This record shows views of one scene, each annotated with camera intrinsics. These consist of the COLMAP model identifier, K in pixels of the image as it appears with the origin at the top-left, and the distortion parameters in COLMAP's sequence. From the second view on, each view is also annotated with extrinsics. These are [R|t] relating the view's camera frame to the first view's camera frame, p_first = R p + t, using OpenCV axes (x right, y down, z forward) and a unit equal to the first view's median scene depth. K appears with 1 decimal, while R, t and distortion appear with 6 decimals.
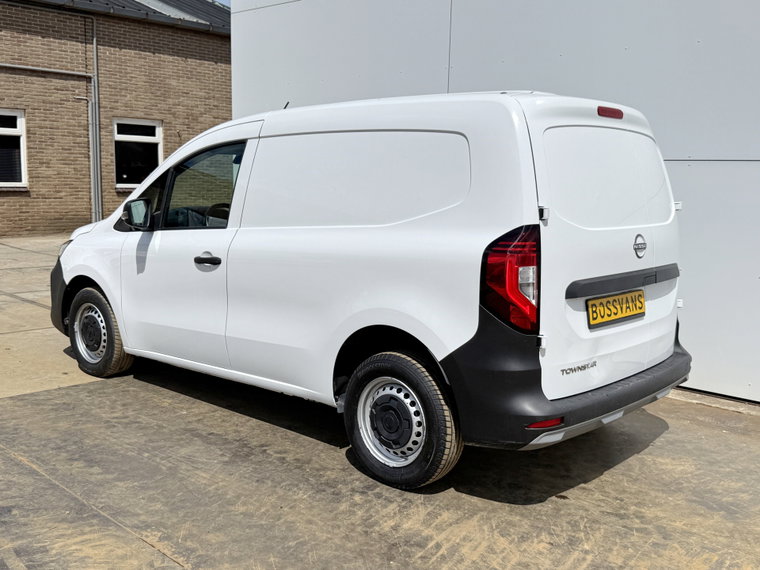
lens RADIAL K [[788.6, 0, 380.0], [0, 788.6, 285.0], [0, 0, 1]] dist [0.170214, -0.509328]
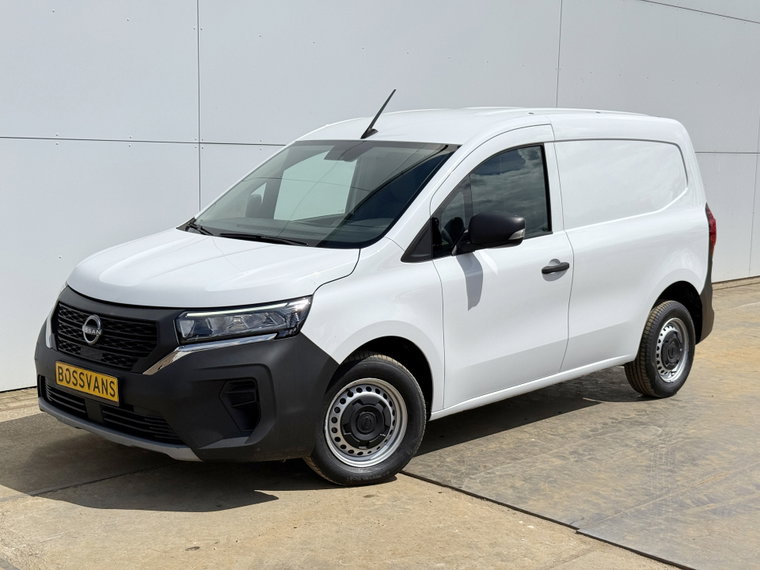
lens RADIAL K [[1038.6, 0, 380.0], [0, 1038.6, 285.0], [0, 0, 1]] dist [0.021140, 0.053687]
pose [[0.045623, -0.144633, 0.988433, -1.472651], [0.126438, 0.982342, 0.137906, -0.211096], [-0.990925, 0.118684, 0.063104, 1.125013]]
